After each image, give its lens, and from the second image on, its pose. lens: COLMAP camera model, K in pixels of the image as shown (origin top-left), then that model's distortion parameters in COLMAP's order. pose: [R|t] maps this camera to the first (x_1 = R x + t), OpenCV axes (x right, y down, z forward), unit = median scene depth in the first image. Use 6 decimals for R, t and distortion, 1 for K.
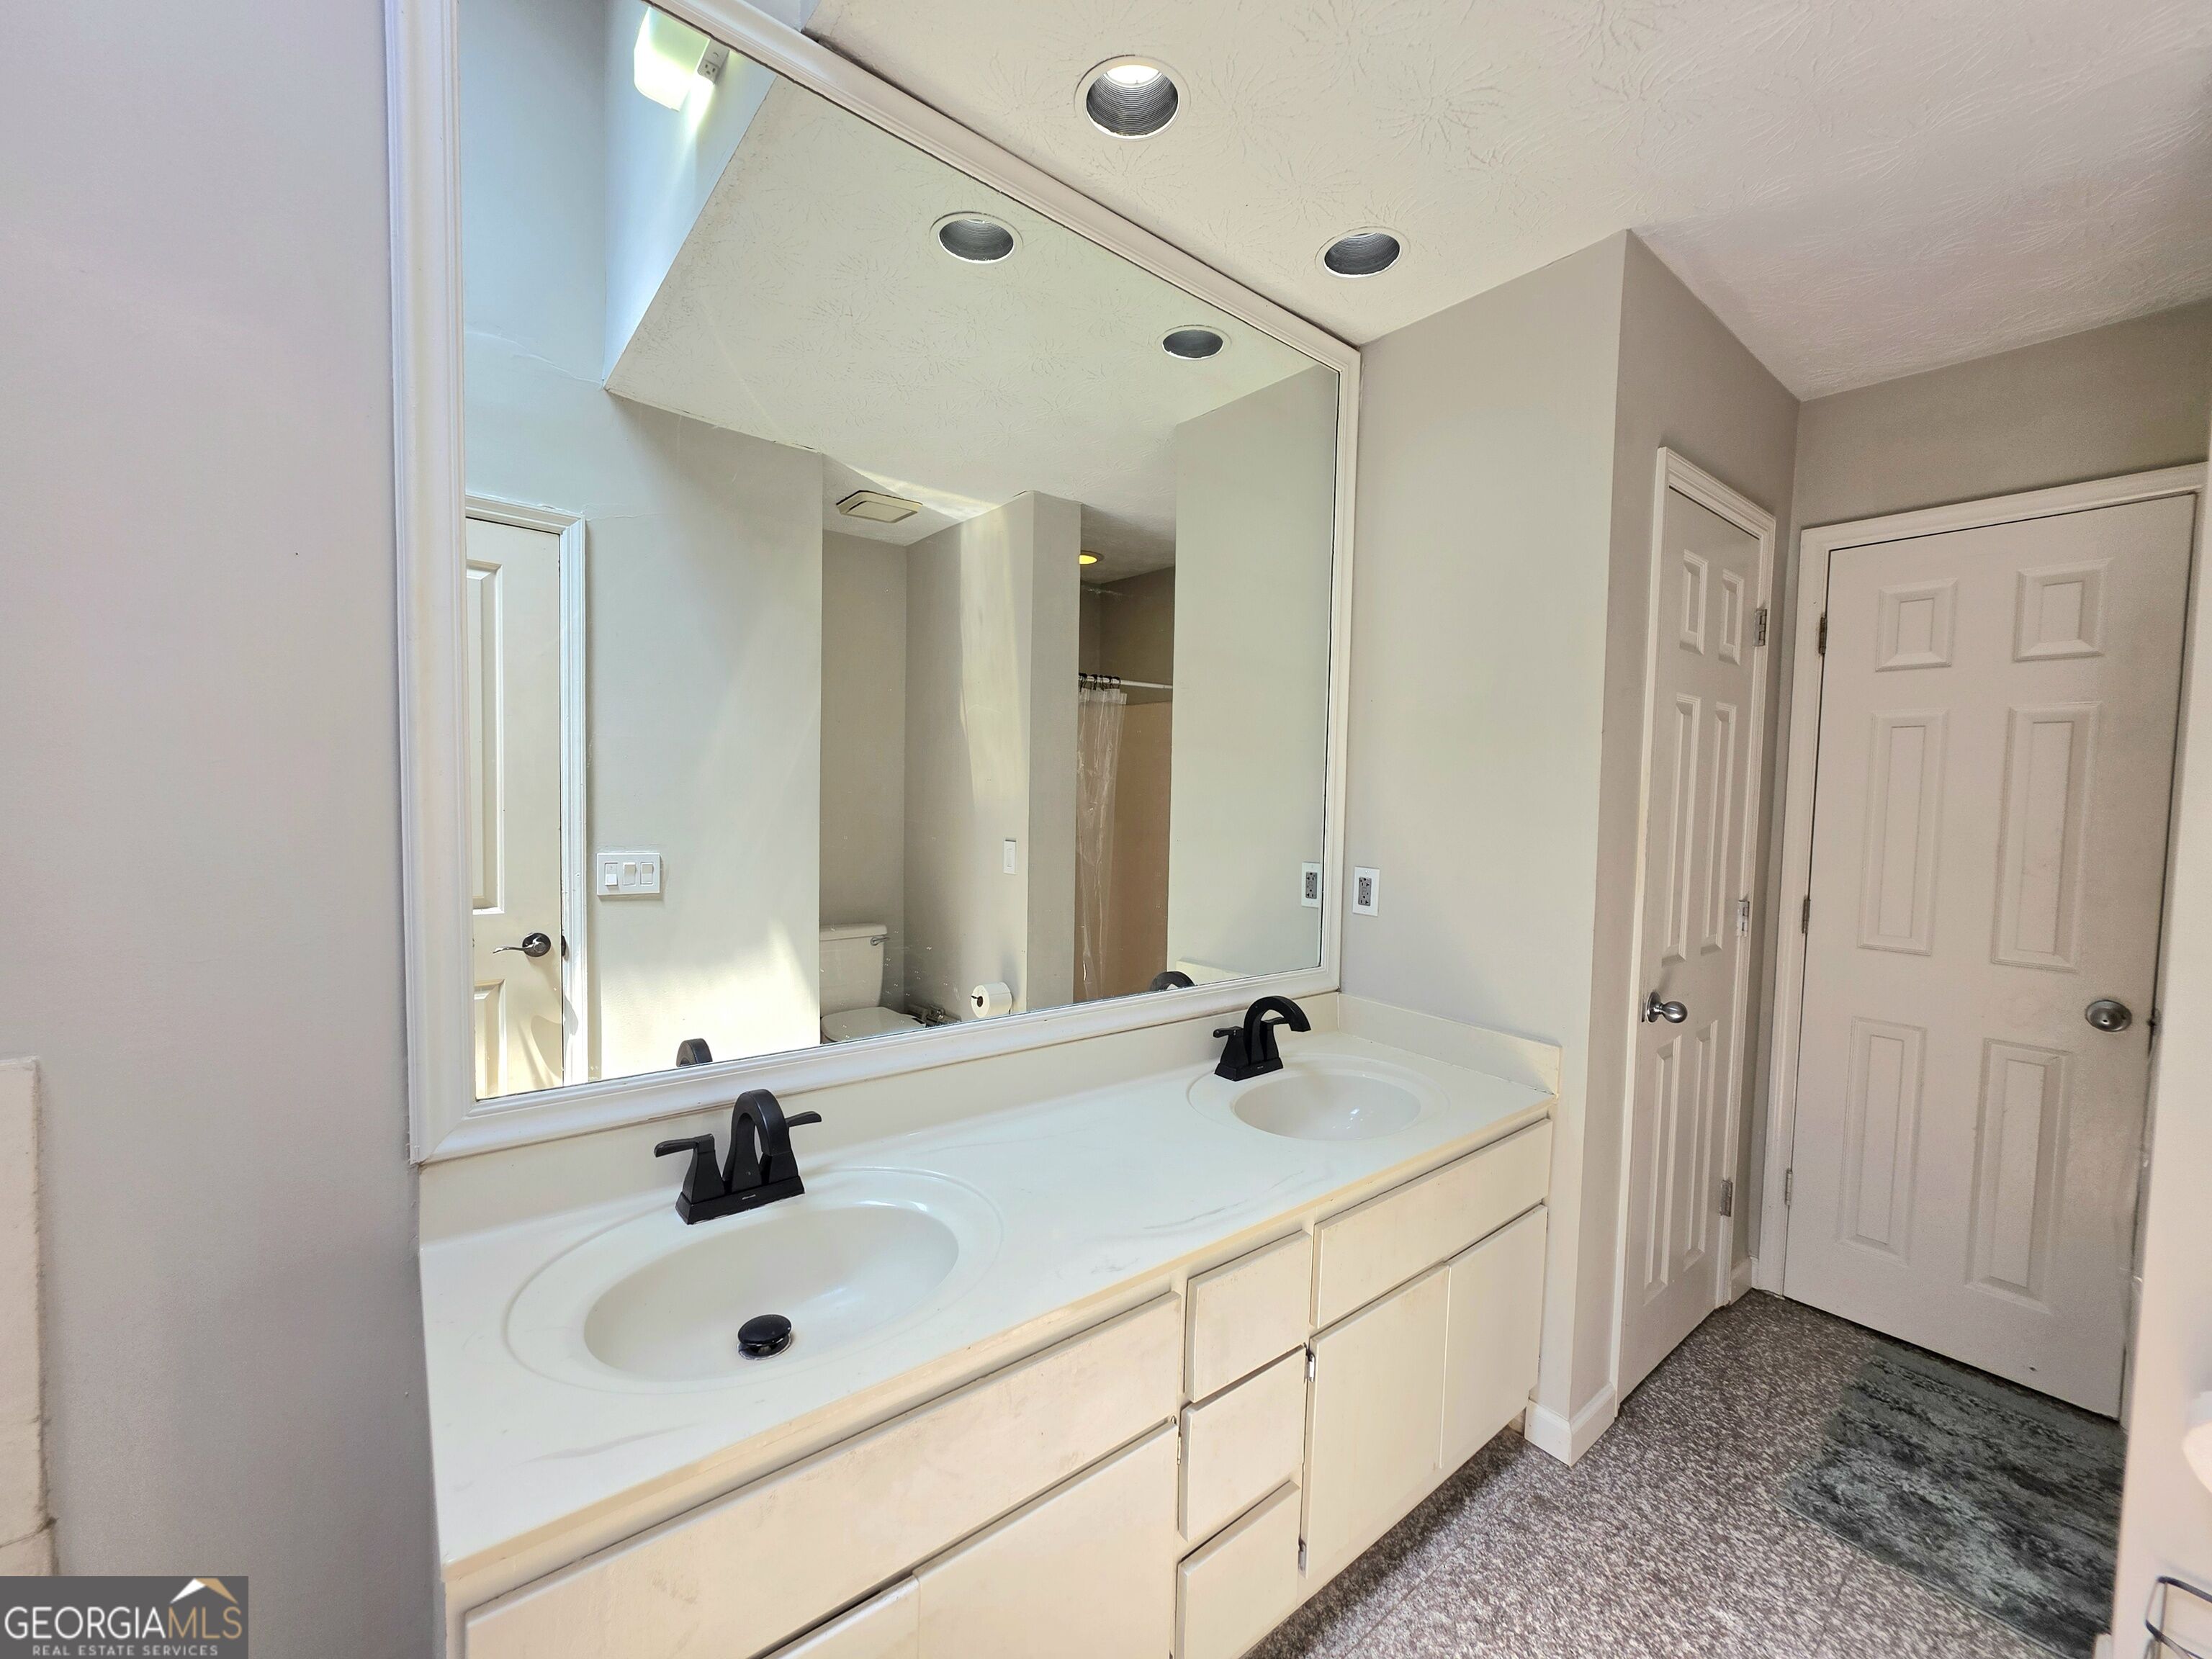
lens RADIAL K [[882.8, 0, 1097.0], [0, 882.8, 831.0], [0, 0, 1]] dist [-0.001869, 0.000552]
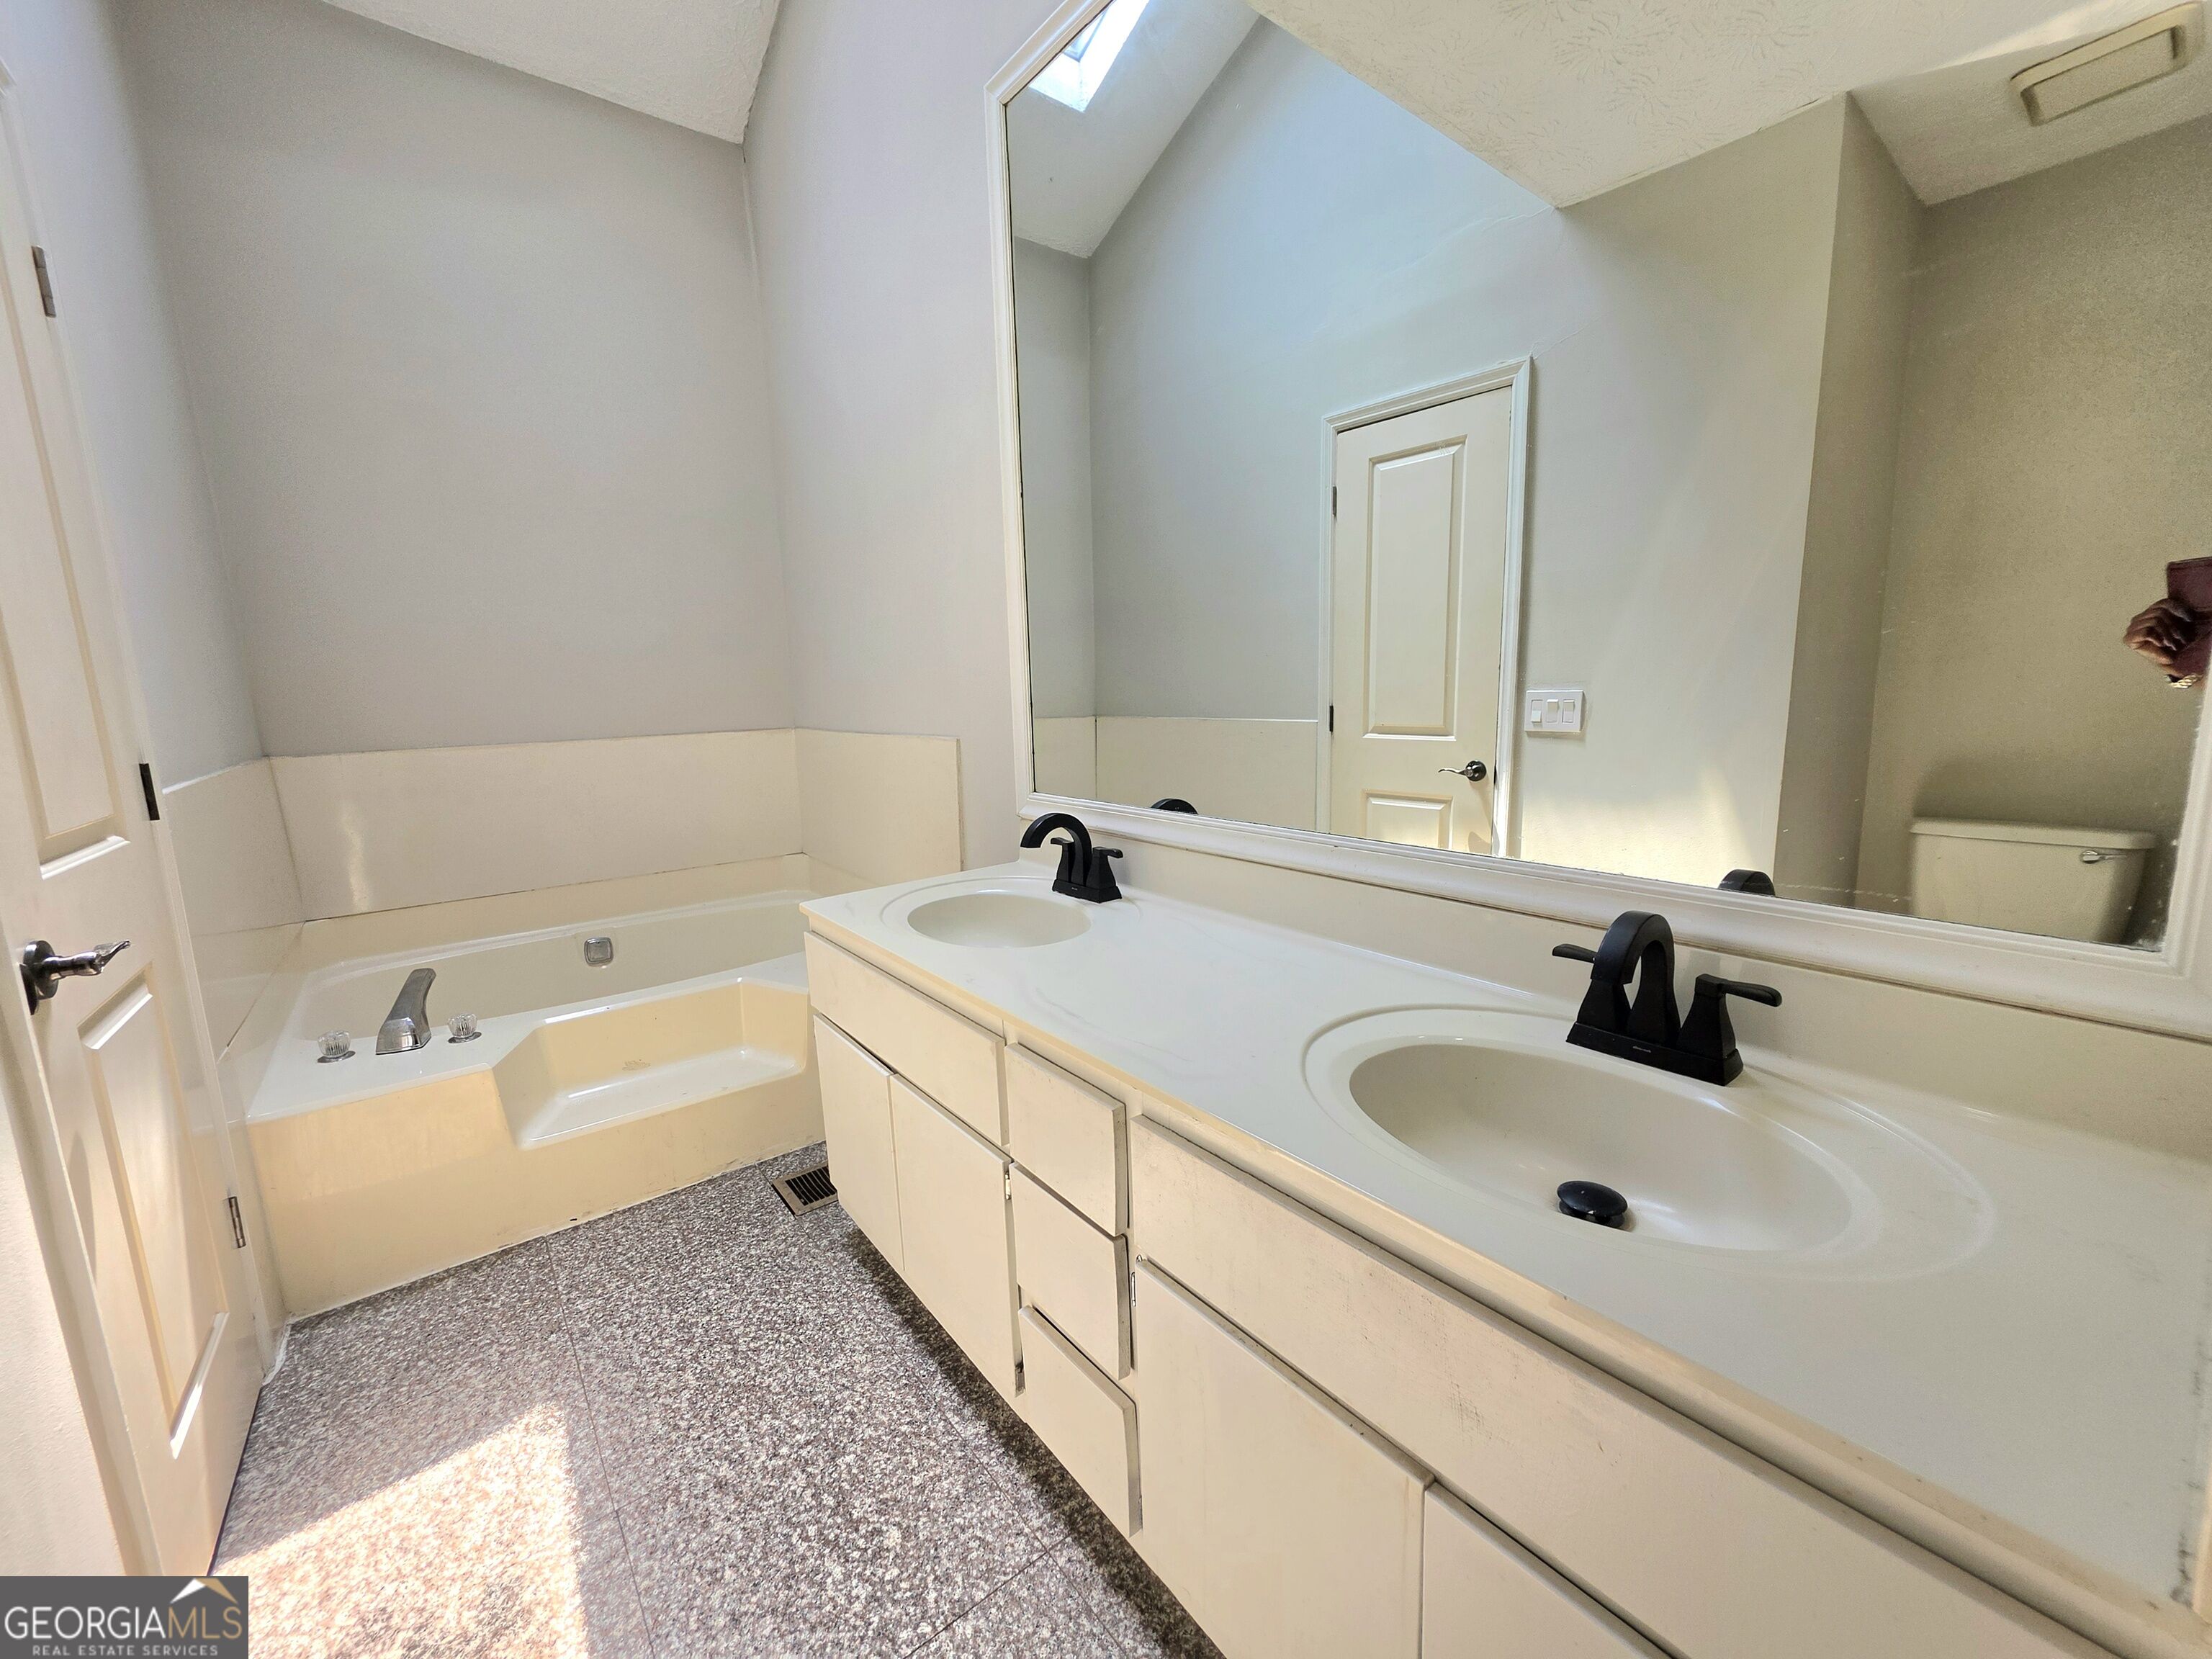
lens RADIAL K [[882.8, 0, 1112.8], [0, 882.8, 834.4], [0, 0, 1]] dist [-0.001869, 0.000552]
pose [[-0.009207, 0.136100, -0.990652, 0.509114], [-0.017552, 0.990520, 0.136244, 0.061767], [0.999804, 0.018642, -0.006731, 0.526382]]
